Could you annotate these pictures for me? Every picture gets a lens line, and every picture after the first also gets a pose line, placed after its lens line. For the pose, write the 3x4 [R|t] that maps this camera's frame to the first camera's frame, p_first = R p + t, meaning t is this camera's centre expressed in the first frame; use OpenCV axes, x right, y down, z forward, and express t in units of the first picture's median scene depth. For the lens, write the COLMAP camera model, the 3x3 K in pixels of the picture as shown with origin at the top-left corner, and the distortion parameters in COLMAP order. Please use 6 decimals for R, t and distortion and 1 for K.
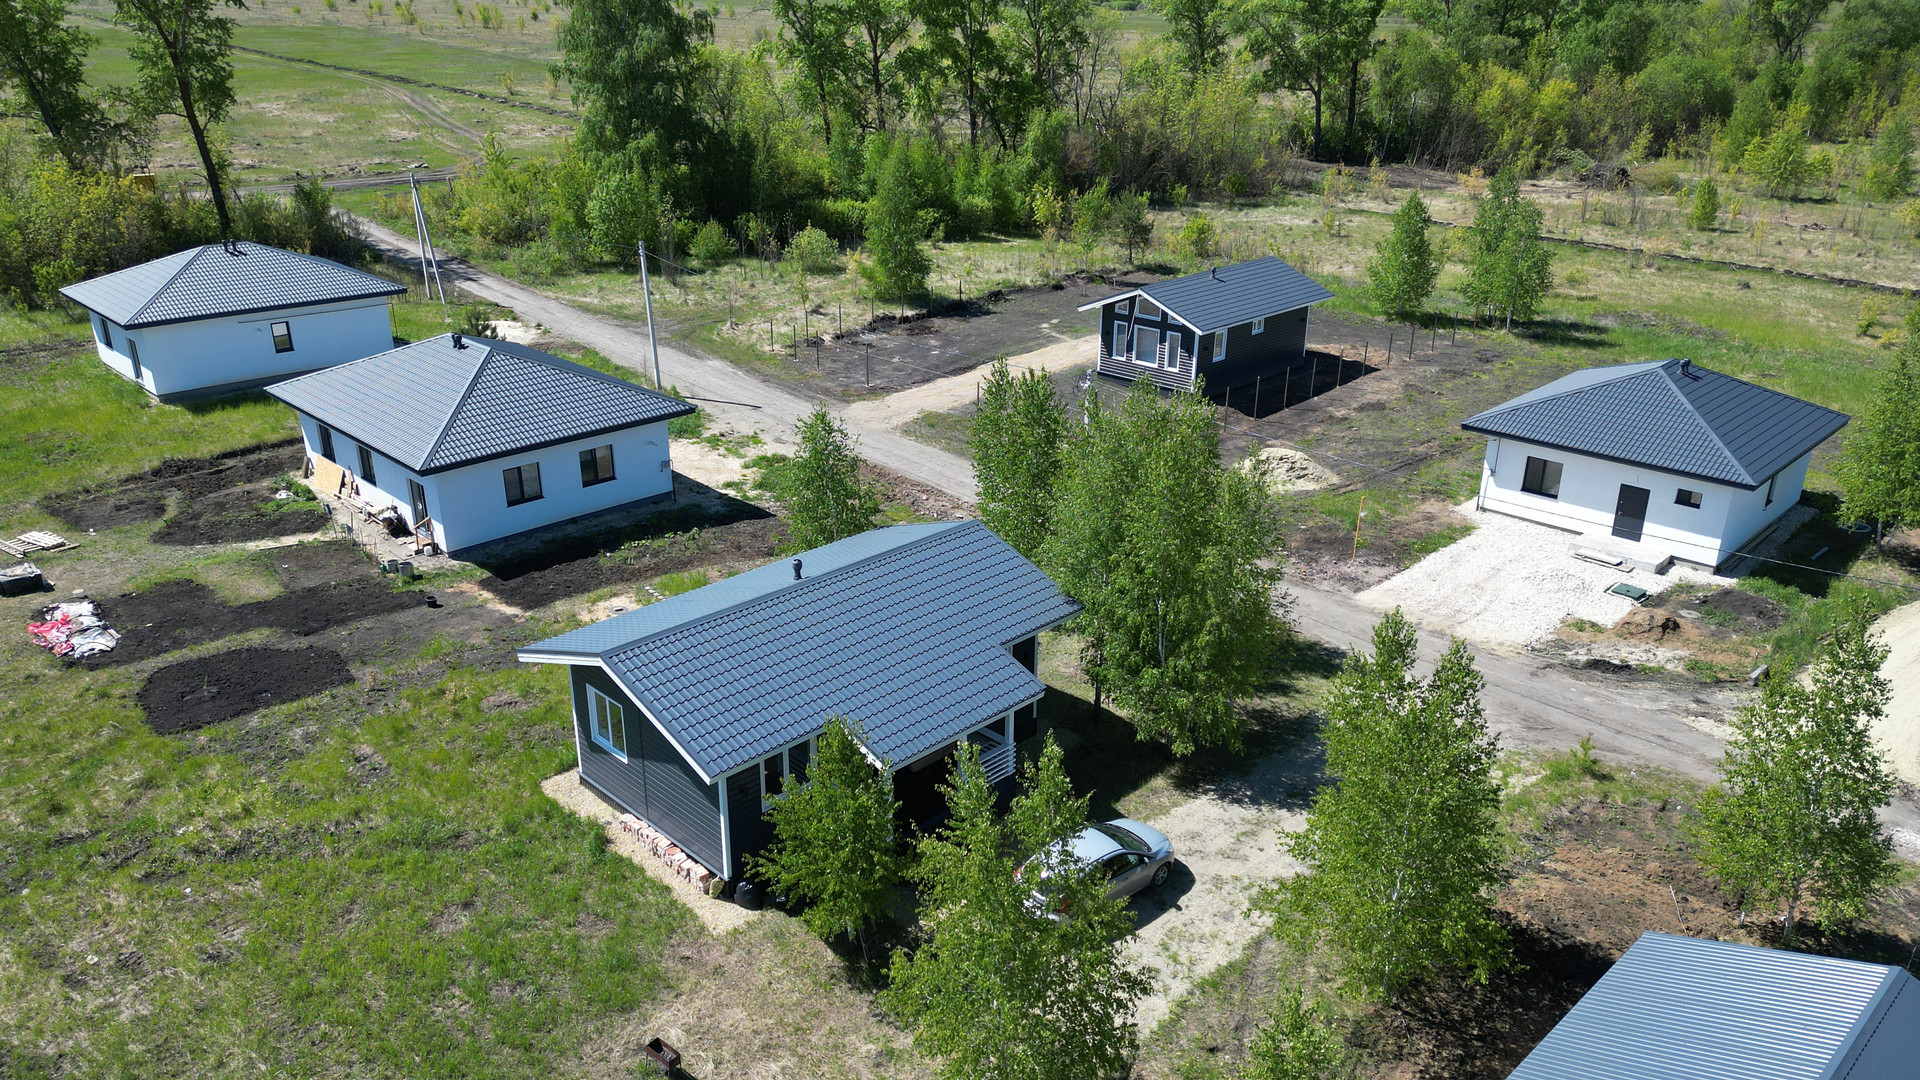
lens RADIAL K [[1352.7, 0, 960.0], [0, 1352.7, 540.0], [0, 0, 1]] dist [0.048954, -0.045135]
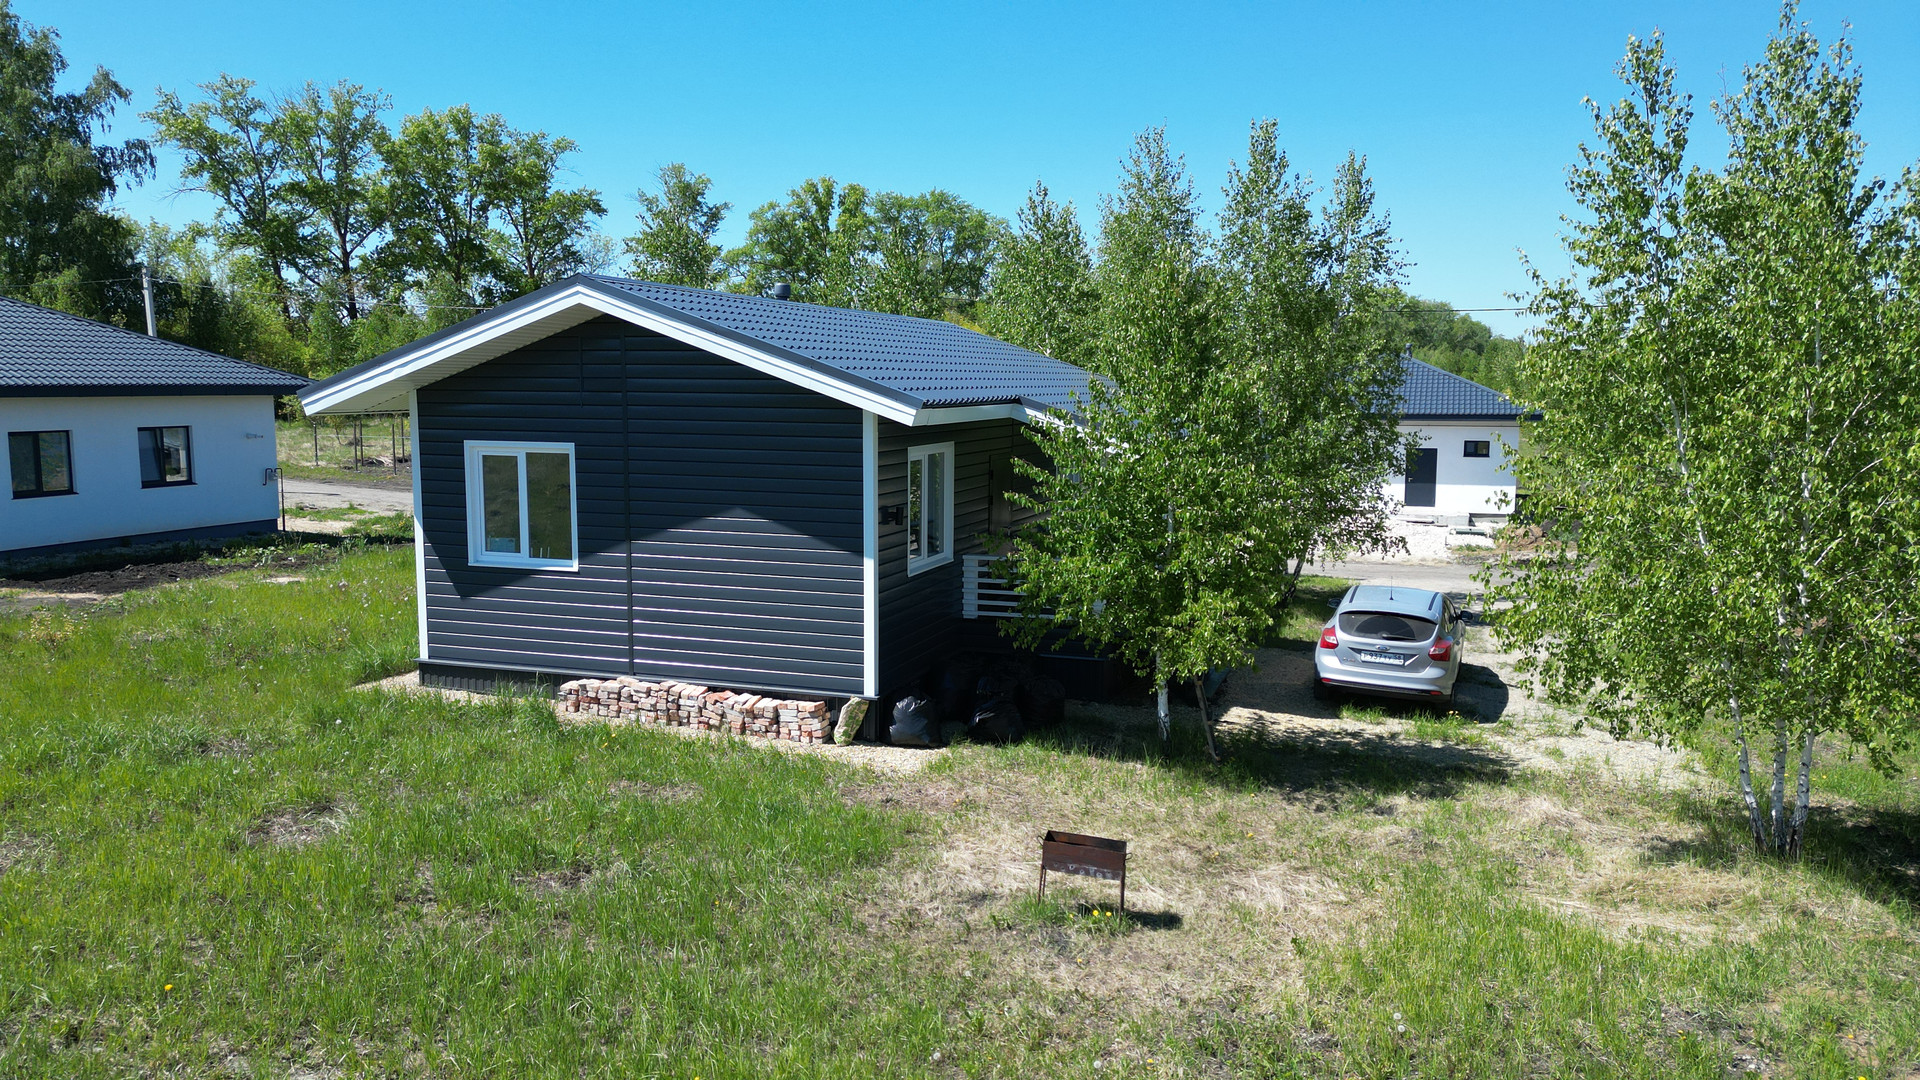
lens RADIAL K [[1352.7, 0, 960.0], [0, 1352.7, 540.0], [0, 0, 1]] dist [0.048954, -0.045135]
pose [[0.899224, -0.054327, 0.434103, -0.213773], [0.170048, 0.957640, -0.232400, 0.188494], [-0.403088, 0.282798, 0.870371, 0.316286]]
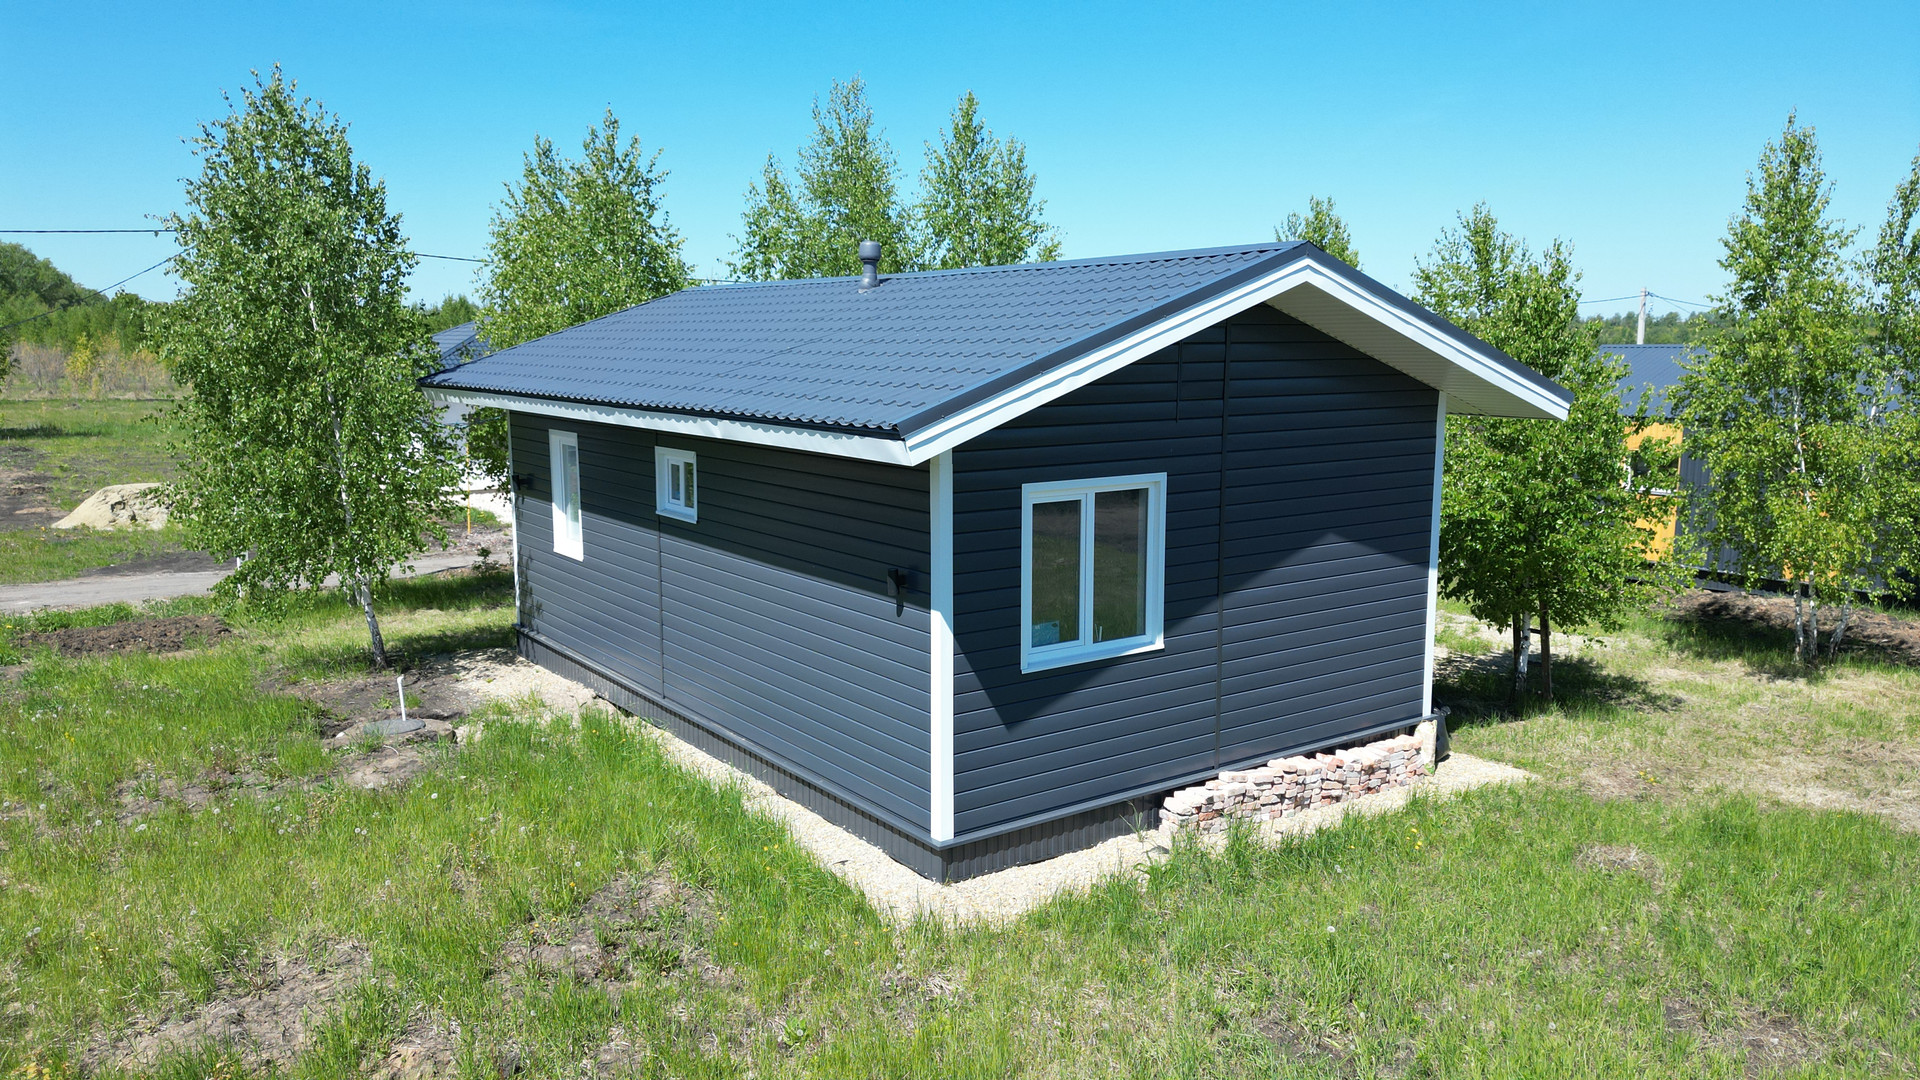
lens RADIAL K [[1352.7, 0, 960.0], [0, 1352.7, 540.0], [0, 0, 1]] dist [0.048954, -0.045135]
pose [[0.158170, -0.148204, 0.976226, -0.390509], [0.380497, 0.921466, 0.078242, 0.053217], [-0.911155, 0.359076, 0.202139, 0.621083]]
